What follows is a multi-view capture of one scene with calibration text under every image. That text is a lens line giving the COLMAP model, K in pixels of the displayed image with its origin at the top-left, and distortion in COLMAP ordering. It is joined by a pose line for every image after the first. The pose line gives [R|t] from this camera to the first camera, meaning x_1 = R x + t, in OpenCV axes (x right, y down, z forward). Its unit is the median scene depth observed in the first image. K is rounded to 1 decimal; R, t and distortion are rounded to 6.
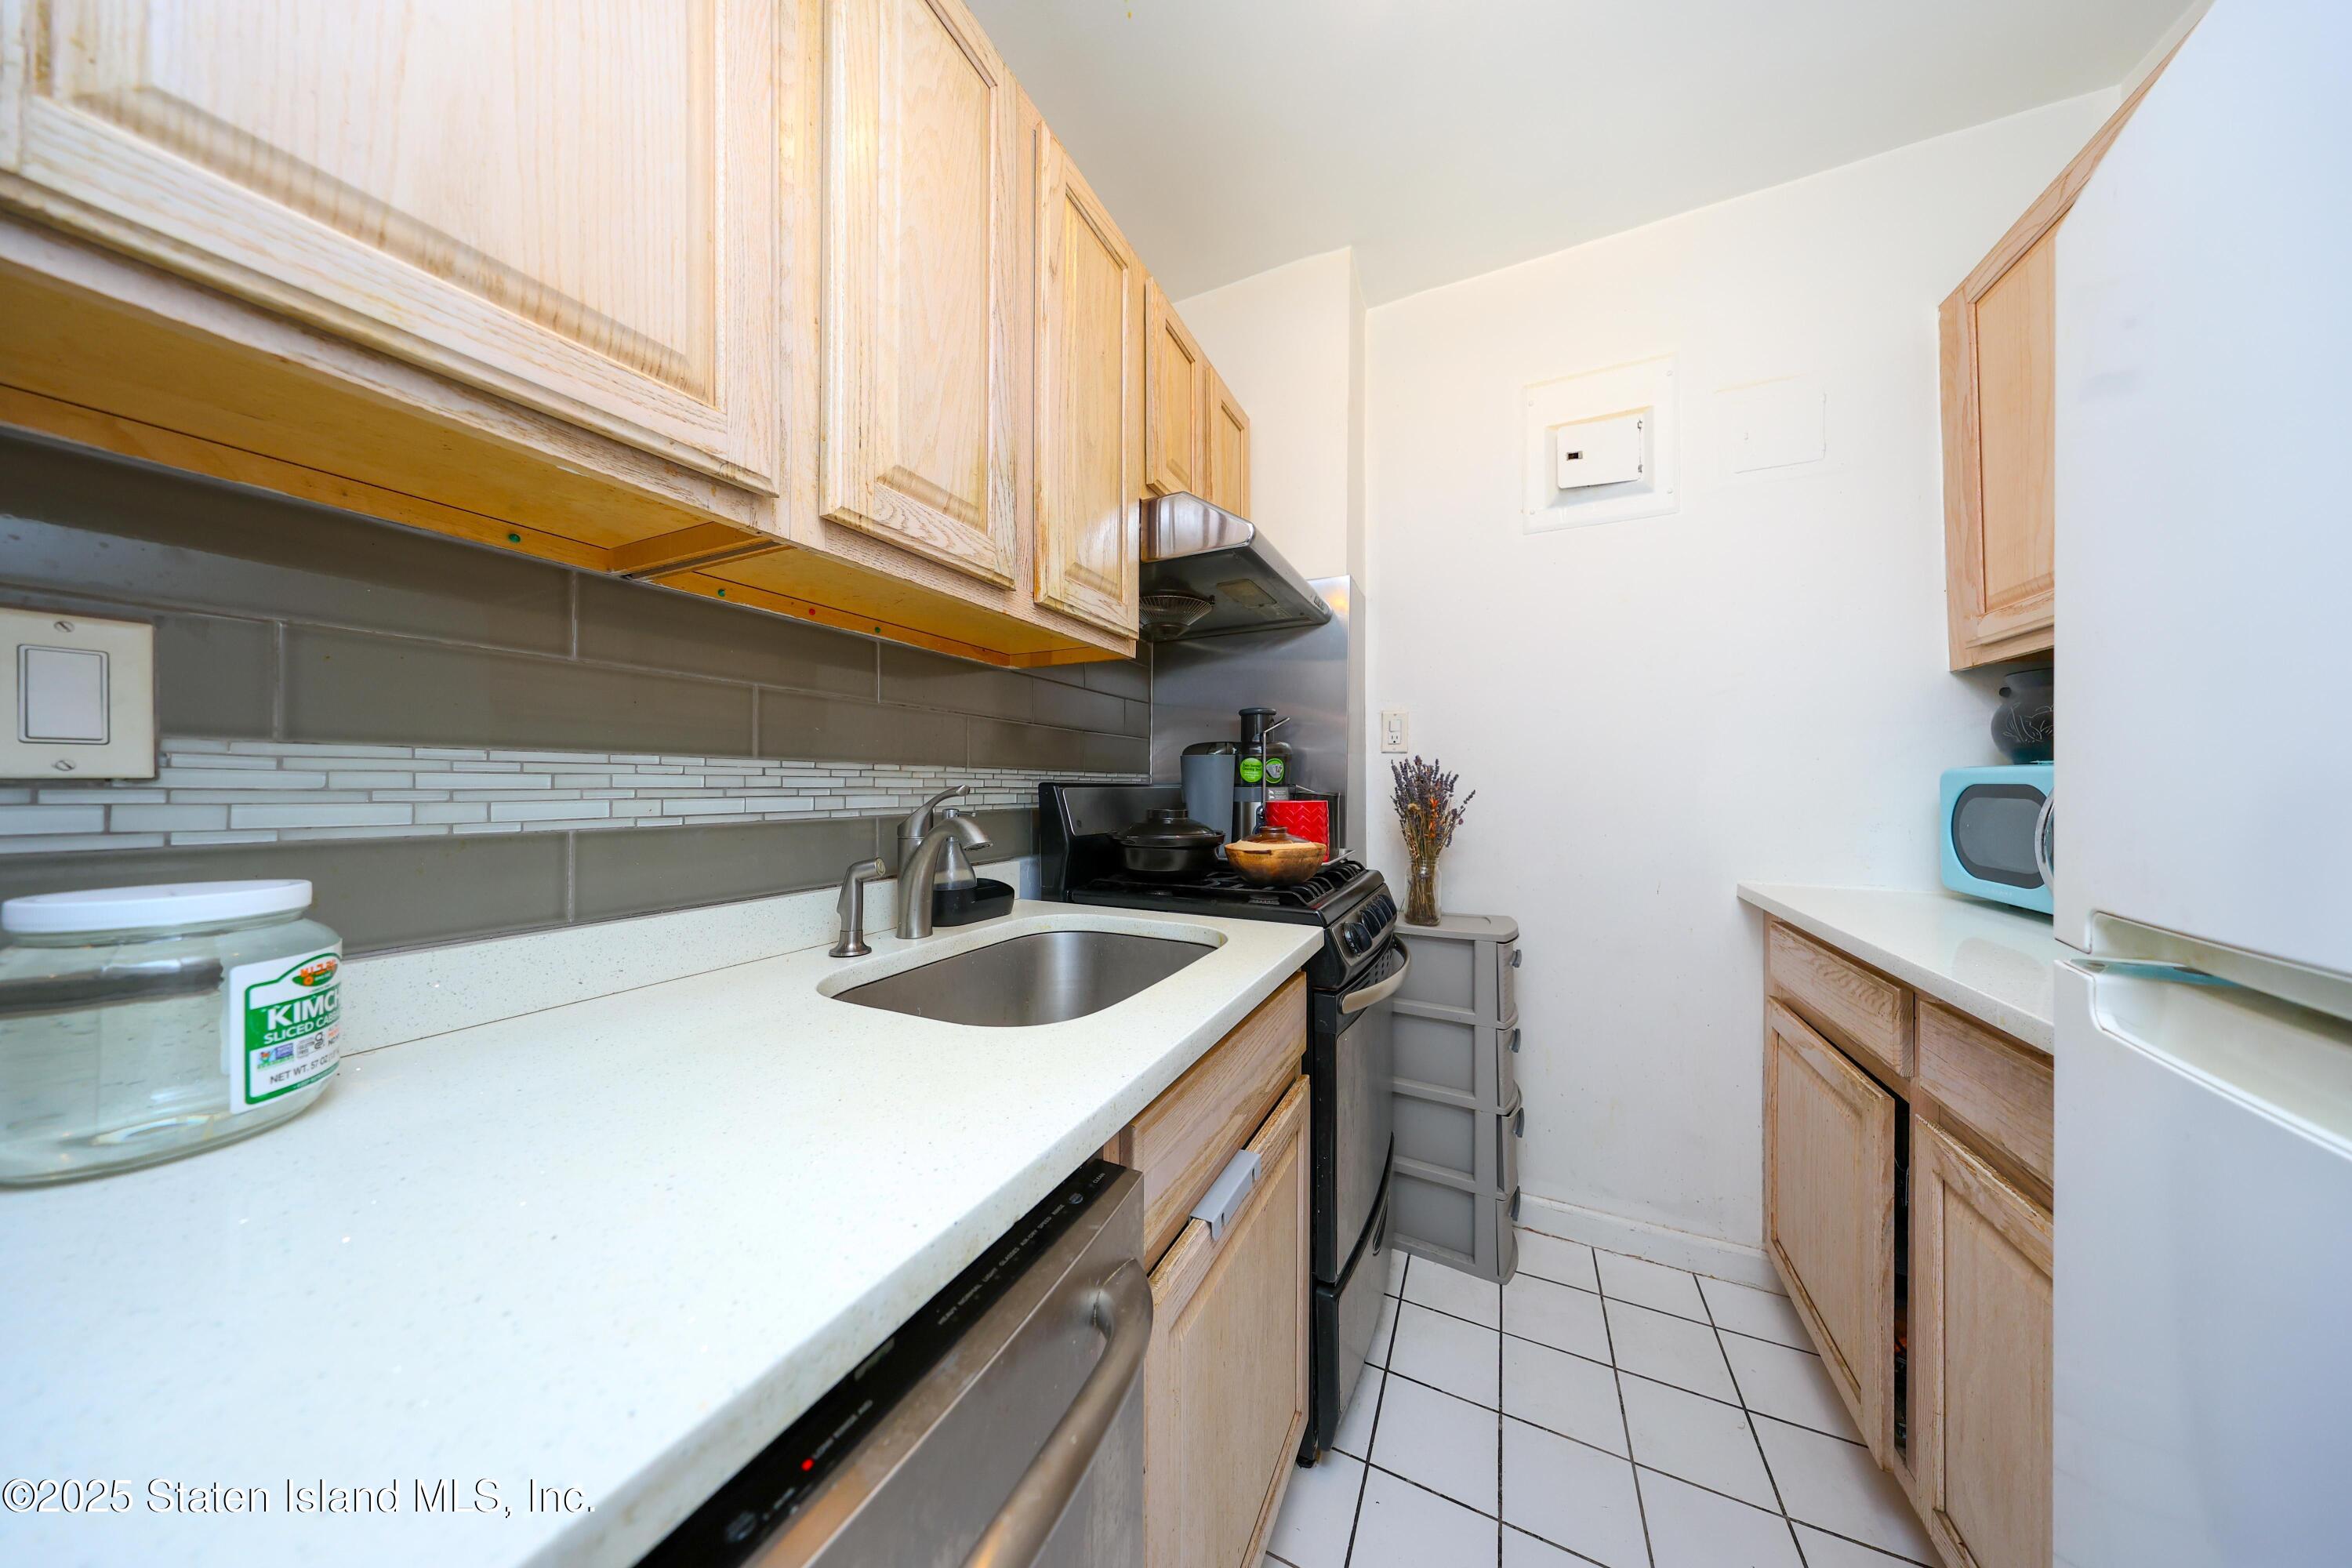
lens RADIAL K [[679.5, 0, 1191.6], [0, 679.5, 783.4], [0, 0, 1]] dist [-0.002550, -0.000207]
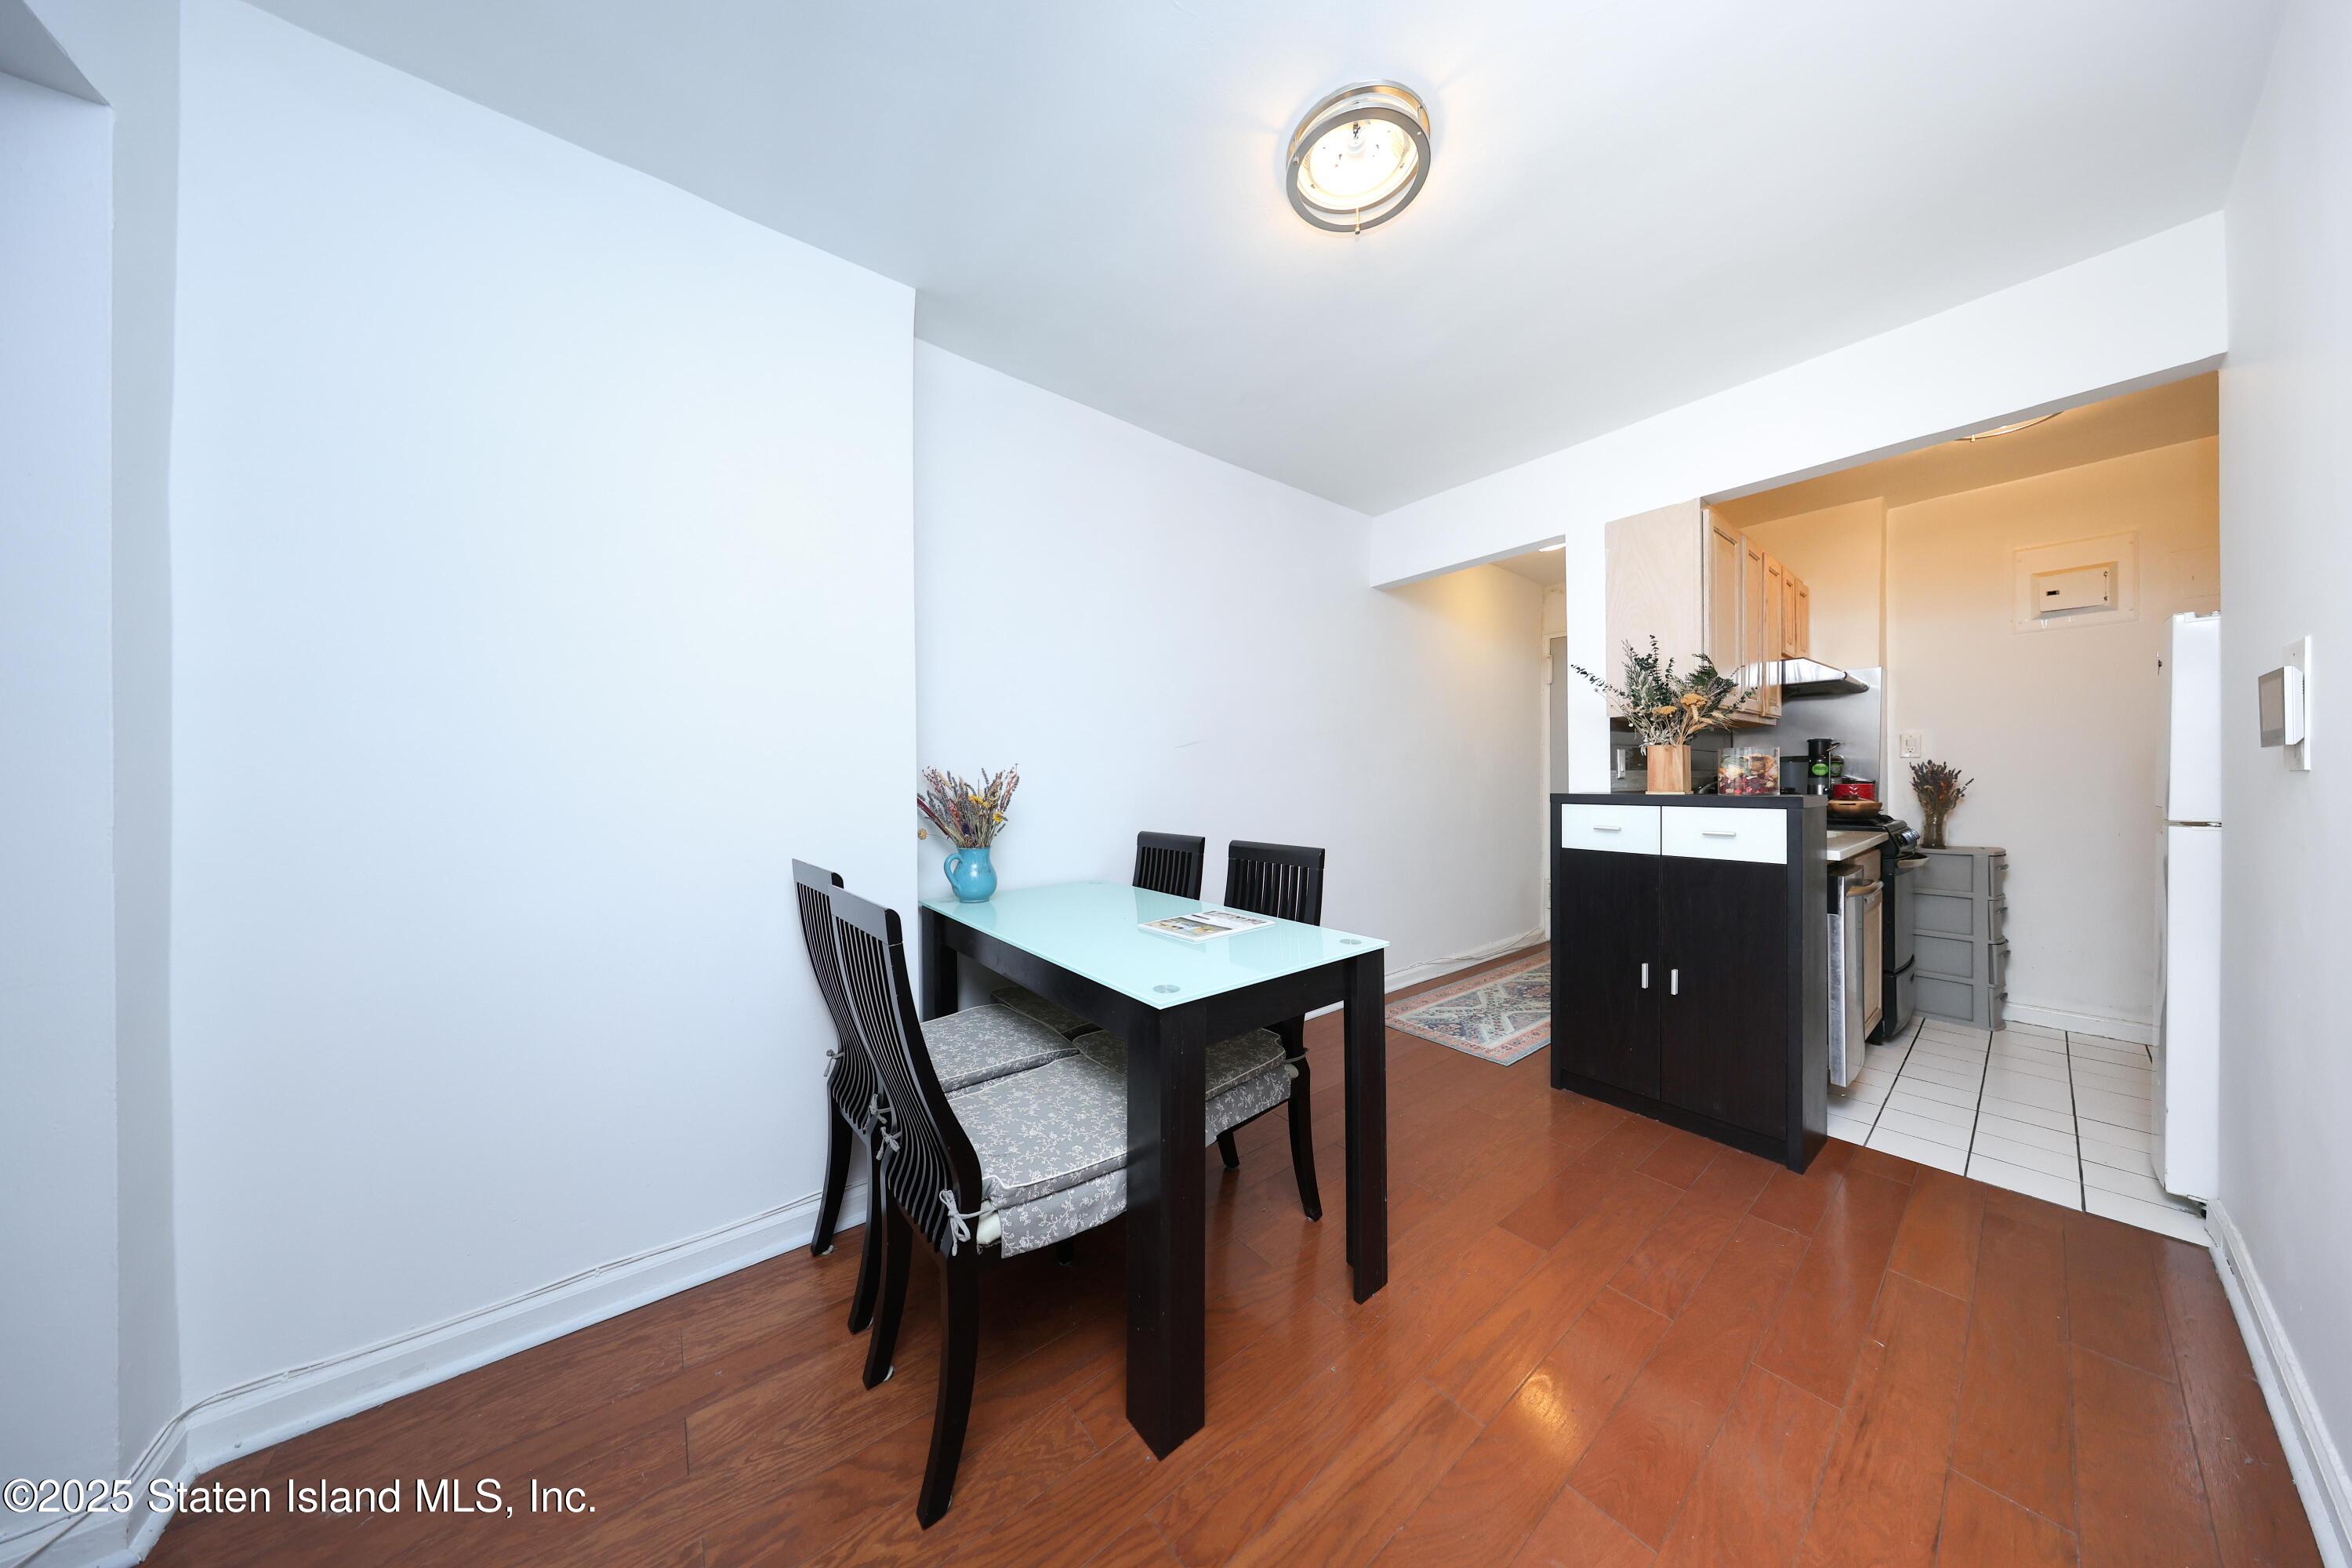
lens RADIAL K [[679.5, 0, 1154.9], [0, 679.5, 787.3], [0, 0, 1]] dist [-0.002550, -0.000207]
pose [[0.886866, -0.002293, -0.462022, -1.075746], [0.008509, 0.999899, 0.011370, -0.008647], [0.461949, -0.014015, 0.886796, -2.524467]]
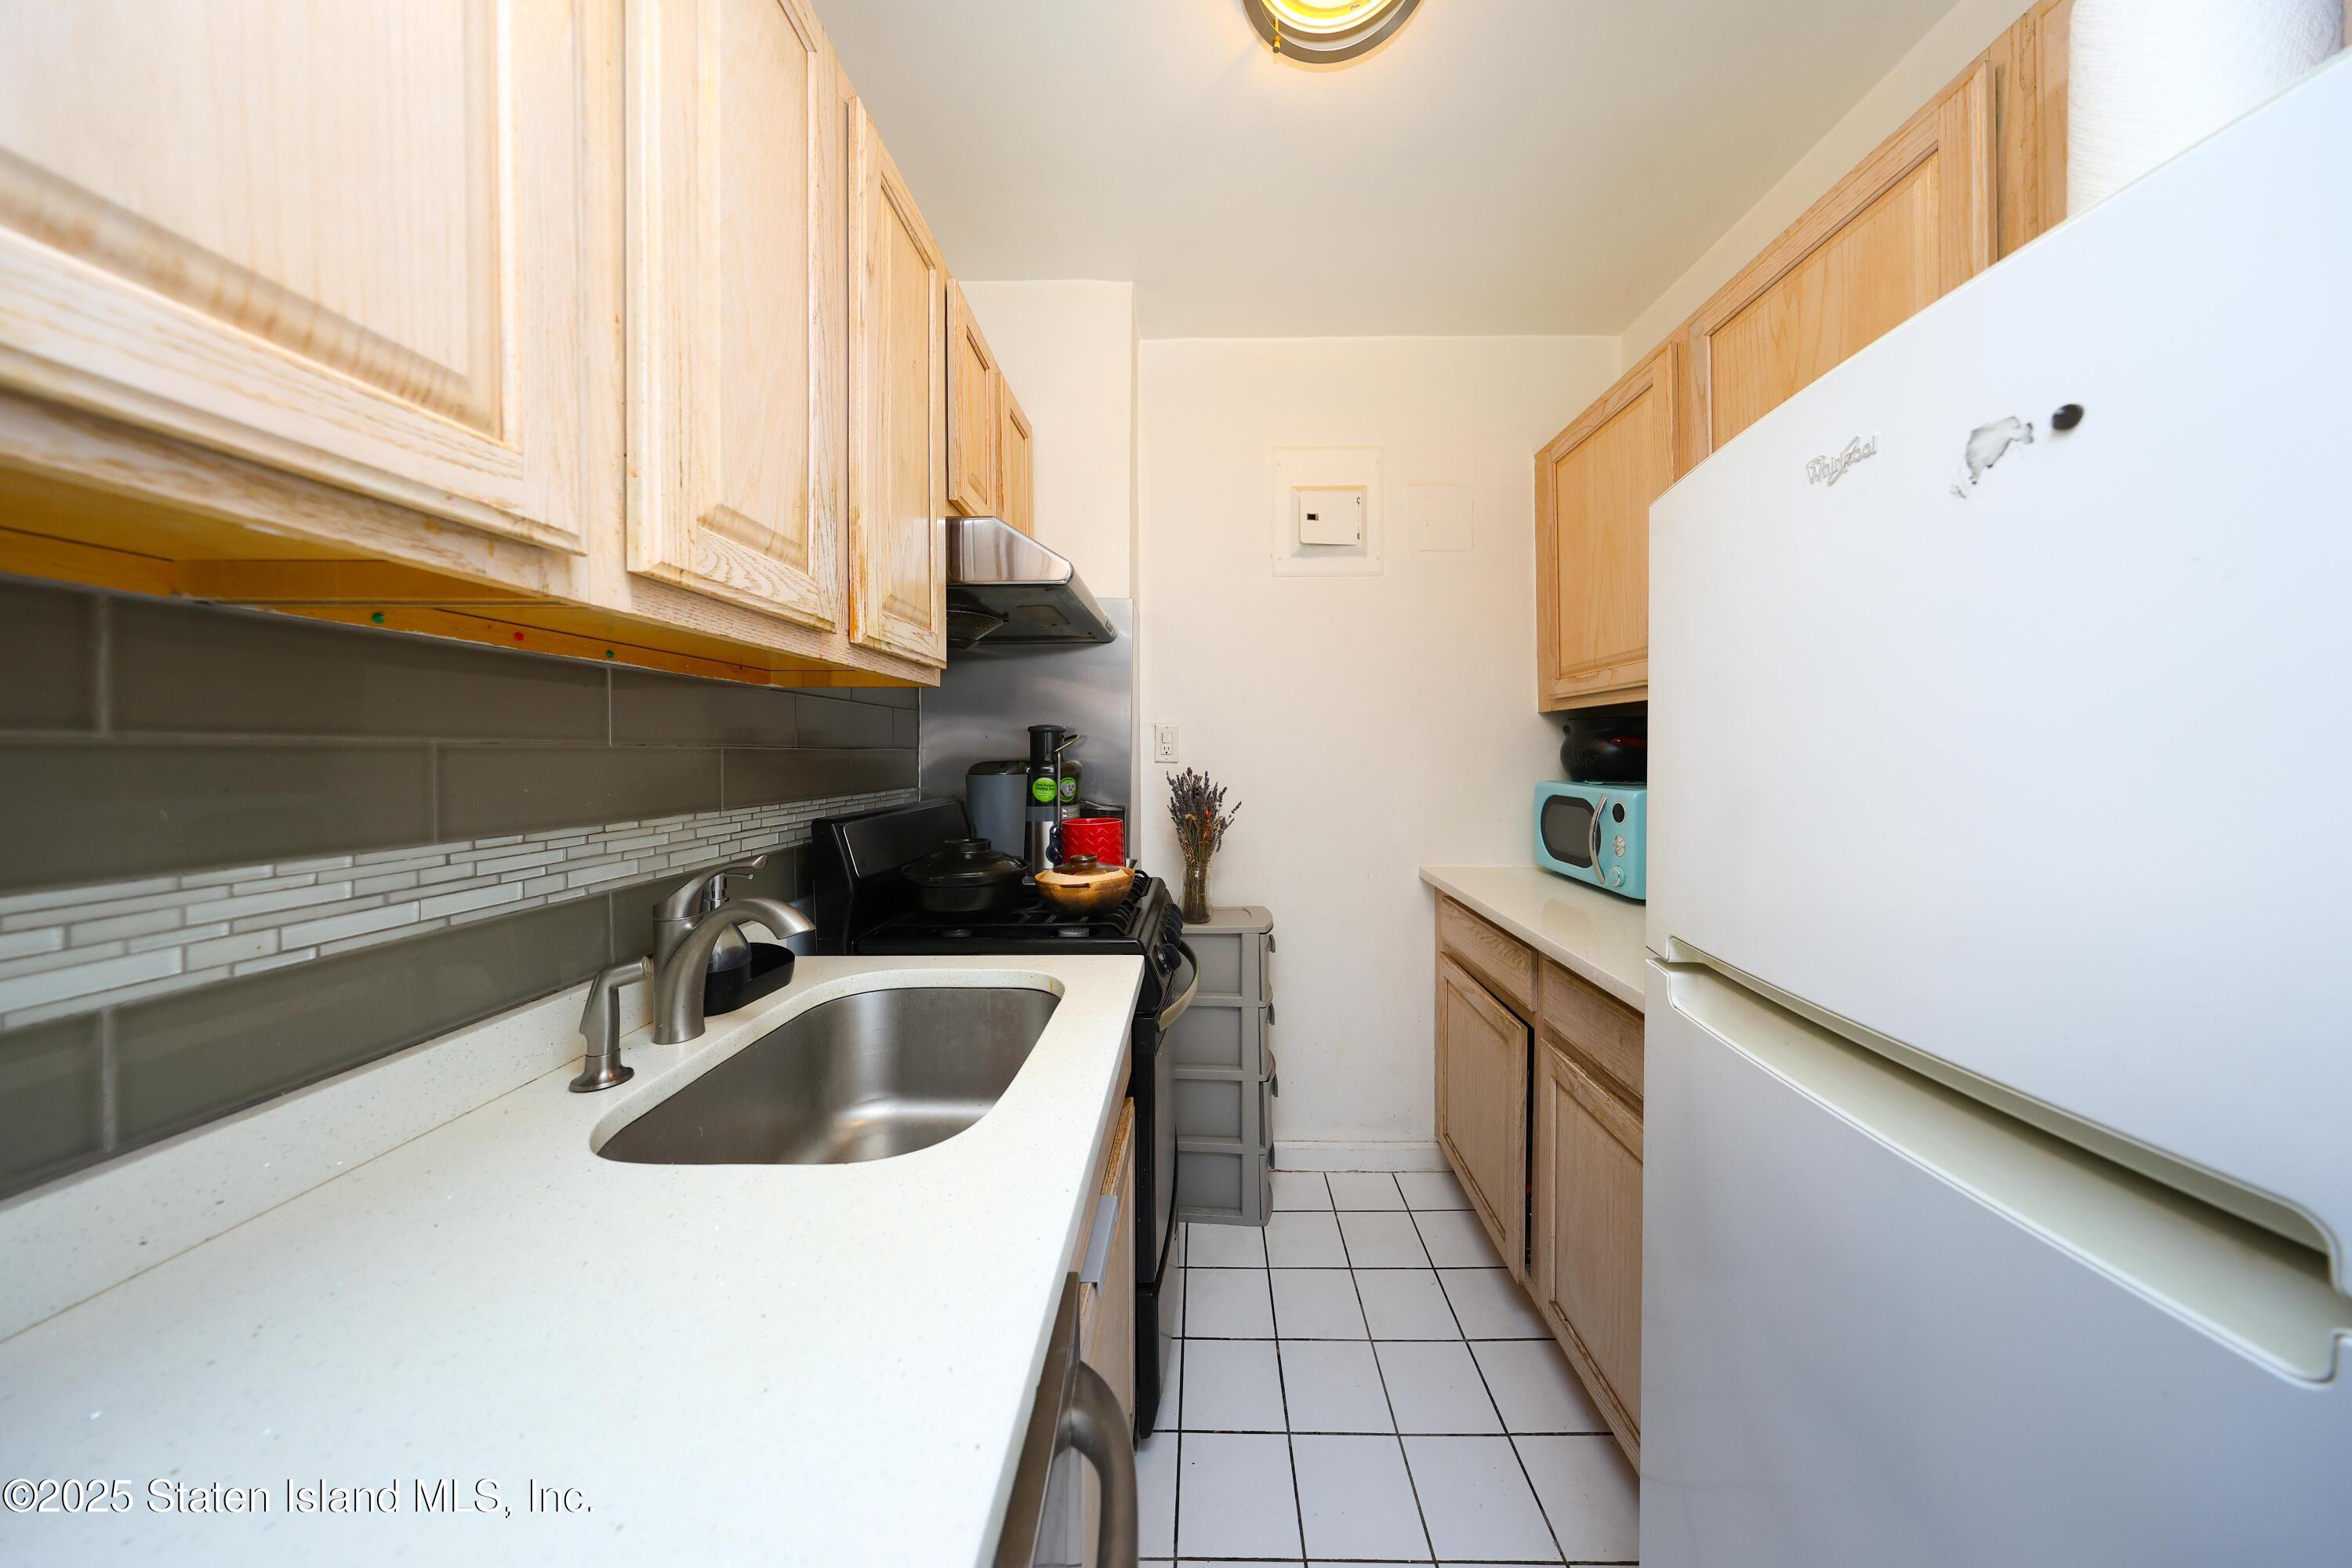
lens RADIAL K [[679.5, 0, 1203.7], [0, 679.5, 751.9], [0, 0, 1]] dist [-0.002550, -0.000207]
pose [[0.903943, -0.004747, 0.427628, -0.180454], [-0.000181, 0.999934, 0.011483, -0.123671], [-0.427654, -0.010457, 0.903882, -0.002807]]
